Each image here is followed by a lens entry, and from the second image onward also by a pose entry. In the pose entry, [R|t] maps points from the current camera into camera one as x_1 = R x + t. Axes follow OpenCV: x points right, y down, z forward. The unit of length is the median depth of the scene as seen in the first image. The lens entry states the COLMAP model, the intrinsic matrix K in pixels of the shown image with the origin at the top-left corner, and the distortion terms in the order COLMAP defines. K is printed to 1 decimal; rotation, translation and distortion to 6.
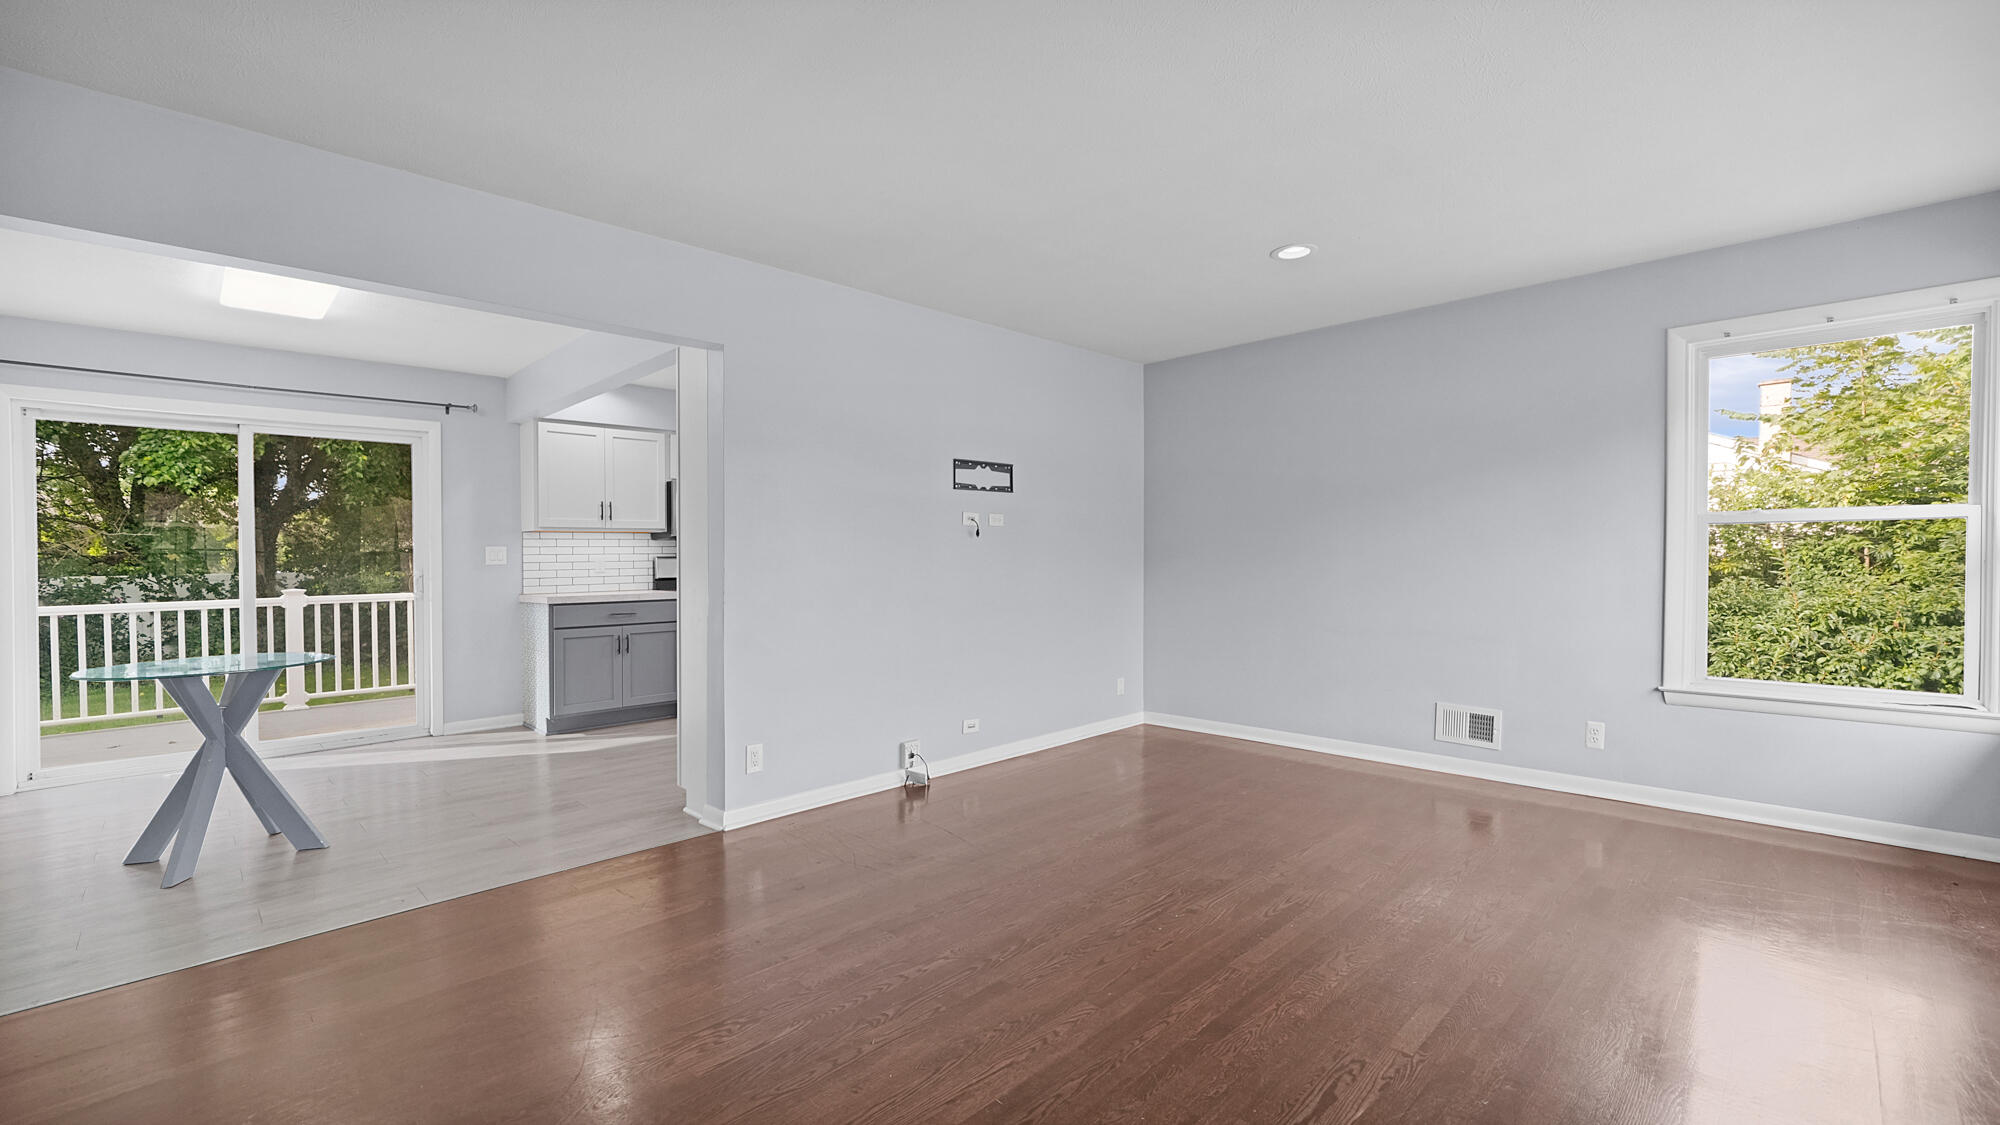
lens RADIAL K [[805.1, 0, 992.5], [0, 805.1, 562.5], [0, 0, 1]] dist [-0.003232, -0.000390]
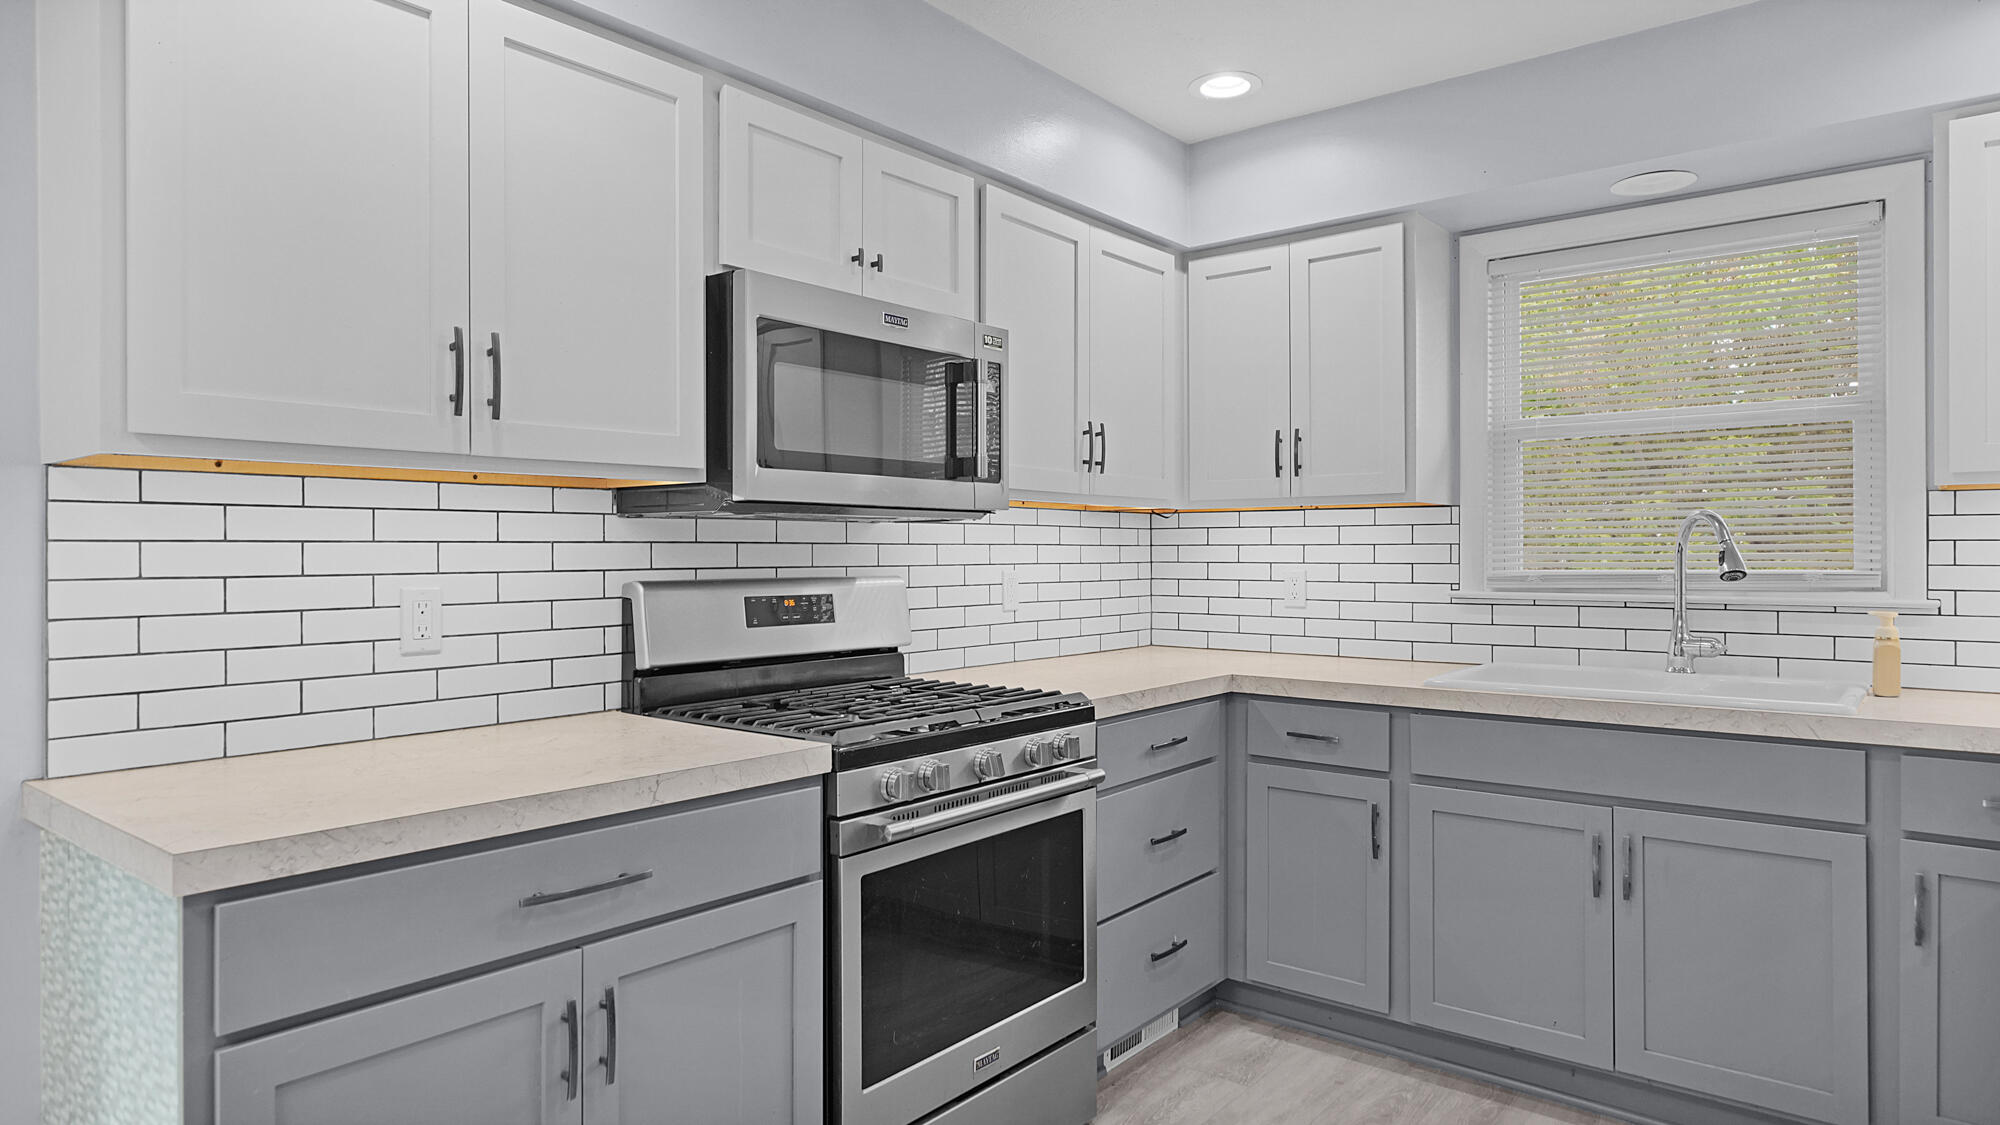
lens RADIAL K [[1151.9, 0, 1011.4], [0, 1151.9, 564.6], [0, 0, 1]] dist [-0.008773, 0.001380]
pose [[0.992551, 0.006002, 0.121681, -0.373484], [-0.006227, 0.999980, 0.001471, -0.015104], [-0.121670, -0.002218, 0.992568, 0.676189]]
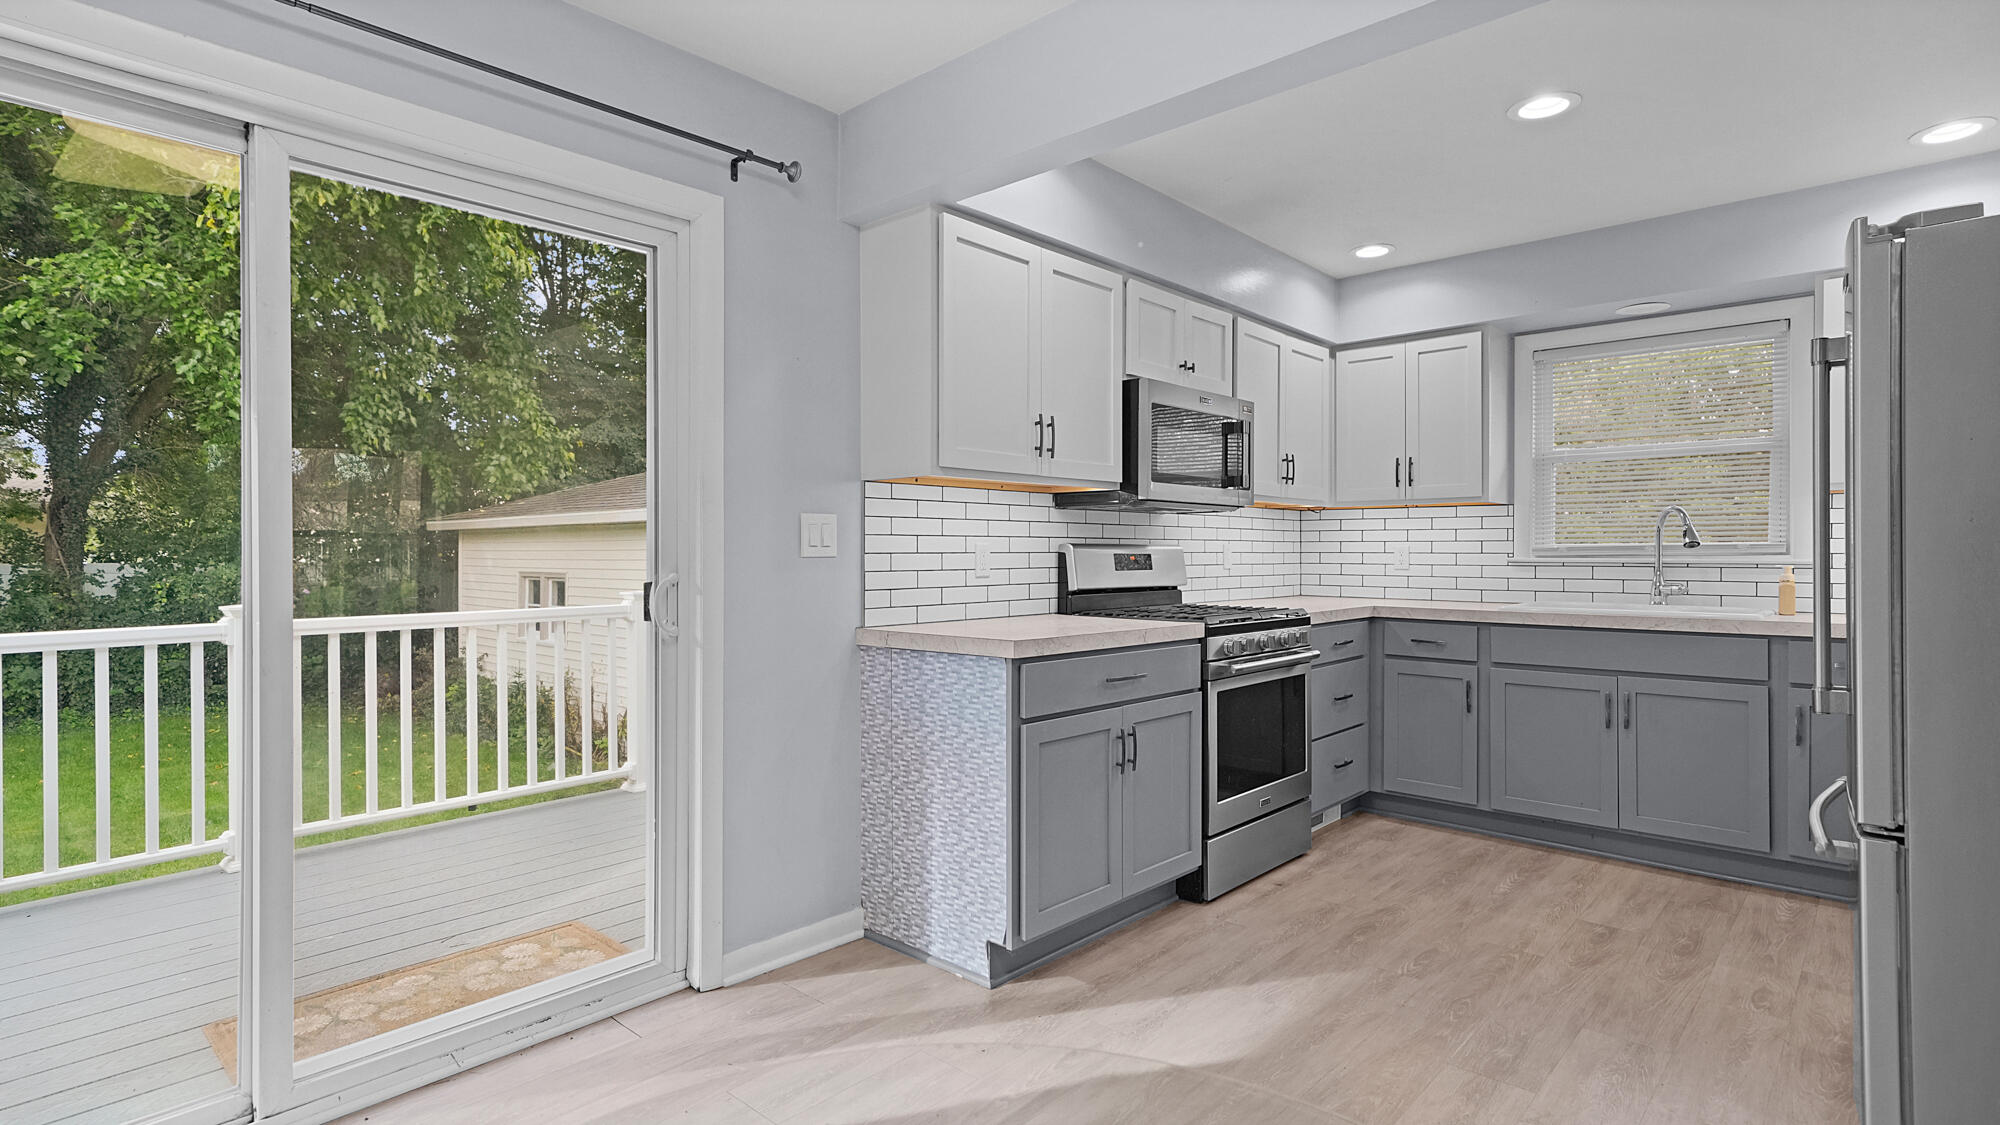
lens RADIAL K [[968.9, 0, 998.0], [0, 968.9, 559.5], [0, 0, 1]] dist [0.003042, 0.001042]
pose [[0.998521, 0.010898, 0.053257, -0.529212], [-0.010917, 0.999940, 0.000063, 0.002732], [-0.053253, -0.000644, 0.998581, 0.473111]]
